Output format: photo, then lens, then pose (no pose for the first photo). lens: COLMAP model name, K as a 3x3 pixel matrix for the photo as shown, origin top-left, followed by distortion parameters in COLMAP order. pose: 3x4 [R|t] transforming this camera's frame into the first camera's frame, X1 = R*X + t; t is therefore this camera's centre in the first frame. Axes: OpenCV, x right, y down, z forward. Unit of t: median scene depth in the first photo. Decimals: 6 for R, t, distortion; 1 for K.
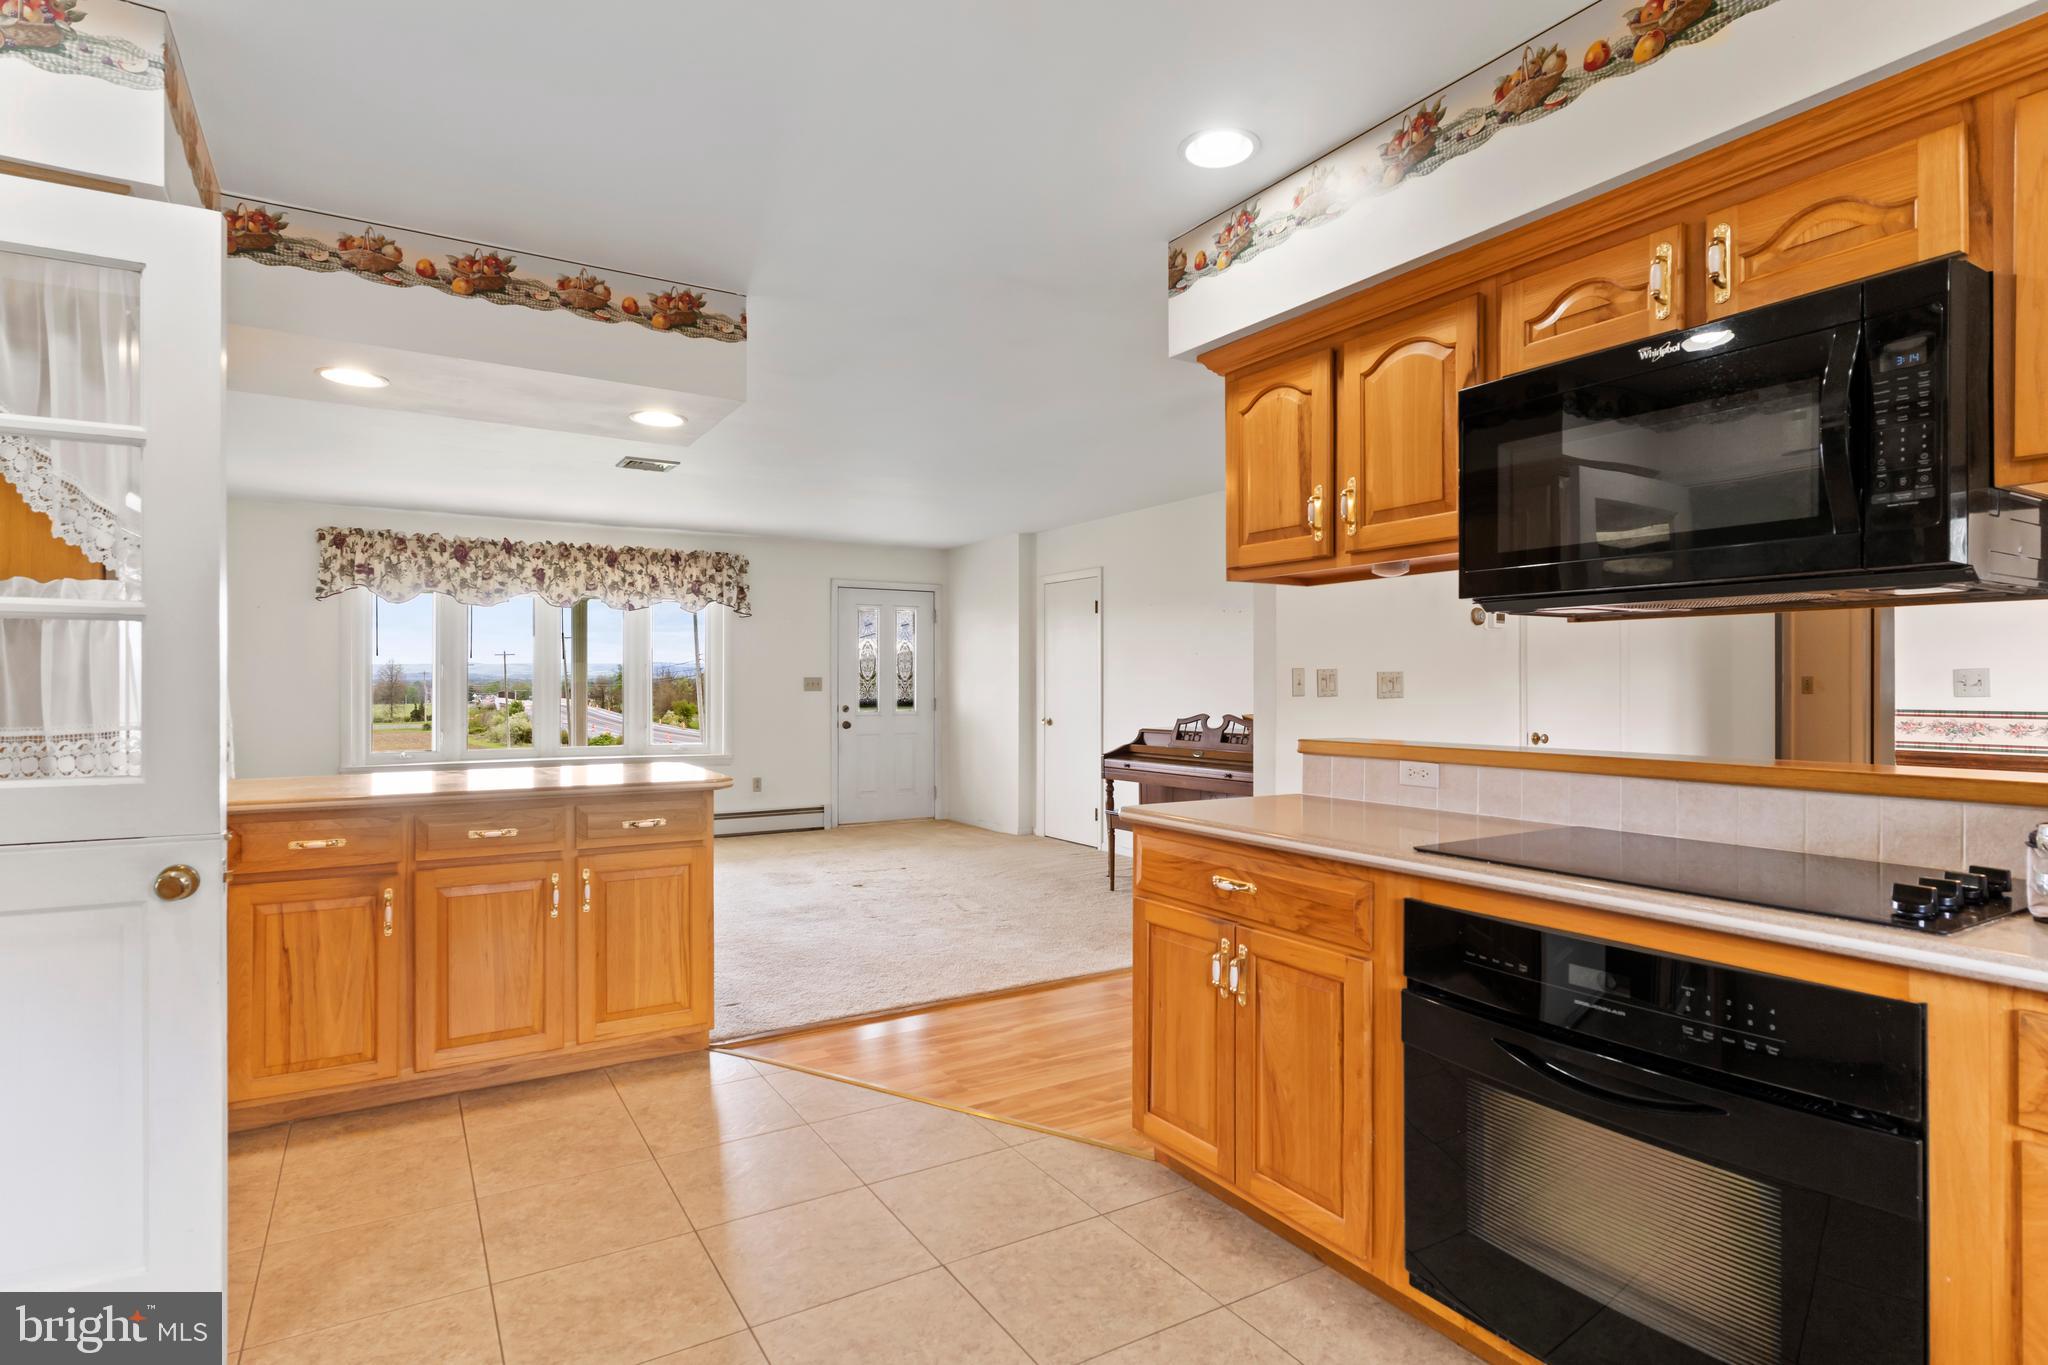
lens RADIAL K [[1051.3, 0, 1004.4], [0, 1051.3, 684.7], [0, 0, 1]] dist [-0.009027, 0.005712]
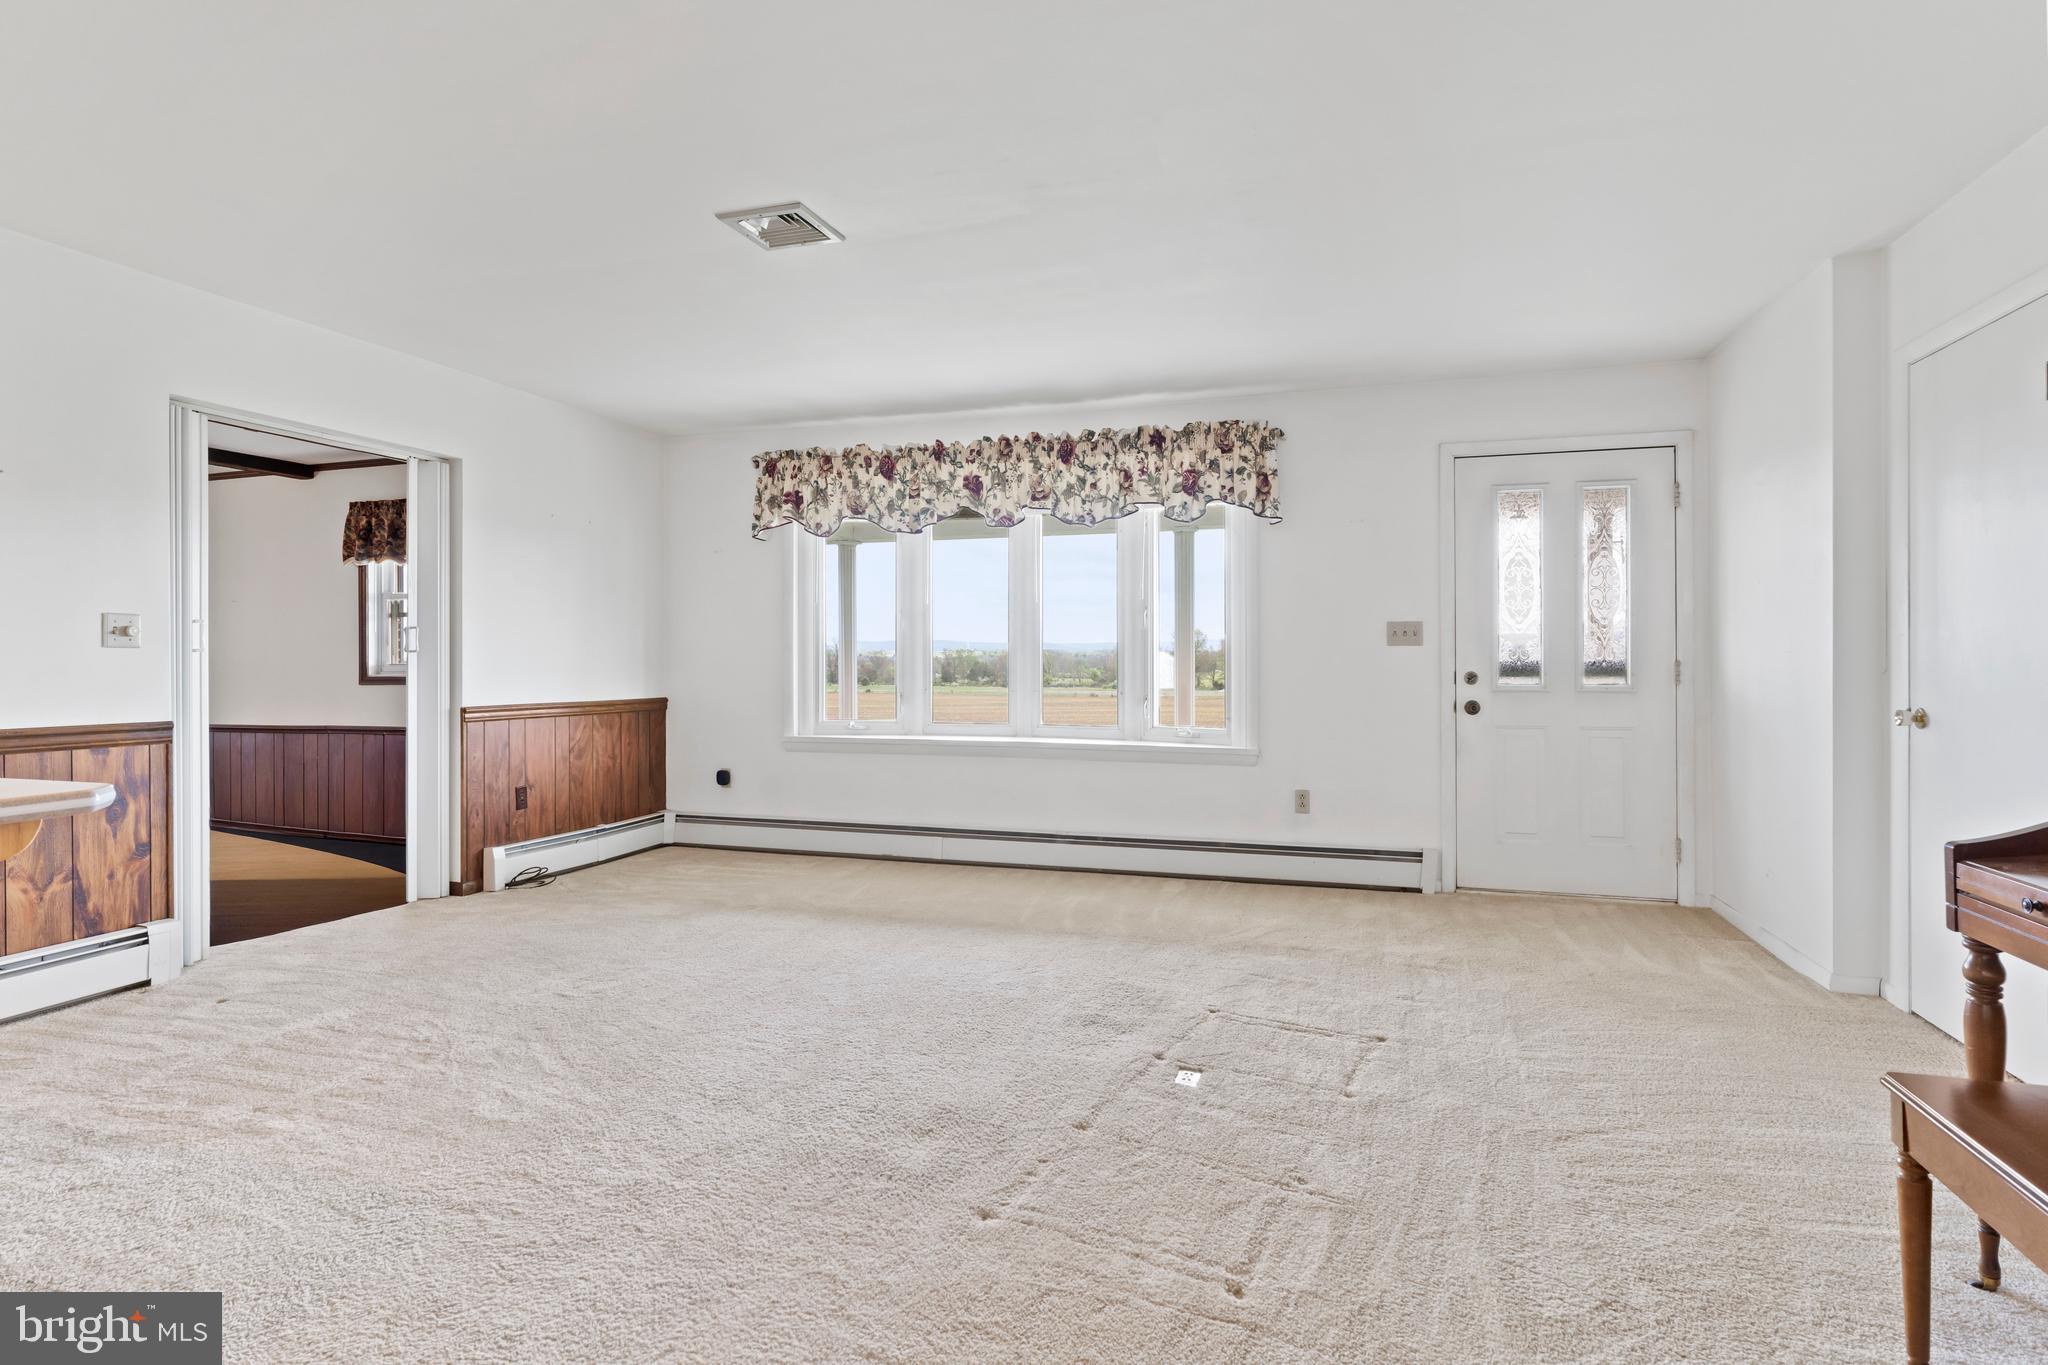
lens RADIAL K [[1051.3, 0, 1012.9], [0, 1051.3, 663.4], [0, 0, 1]] dist [-0.009027, 0.005712]
pose [[0.662925, 0.006225, -0.748660, 0.116077], [-0.000117, 0.999966, 0.008211, 0.012293], [0.748685, -0.005355, 0.662904, 0.527063]]
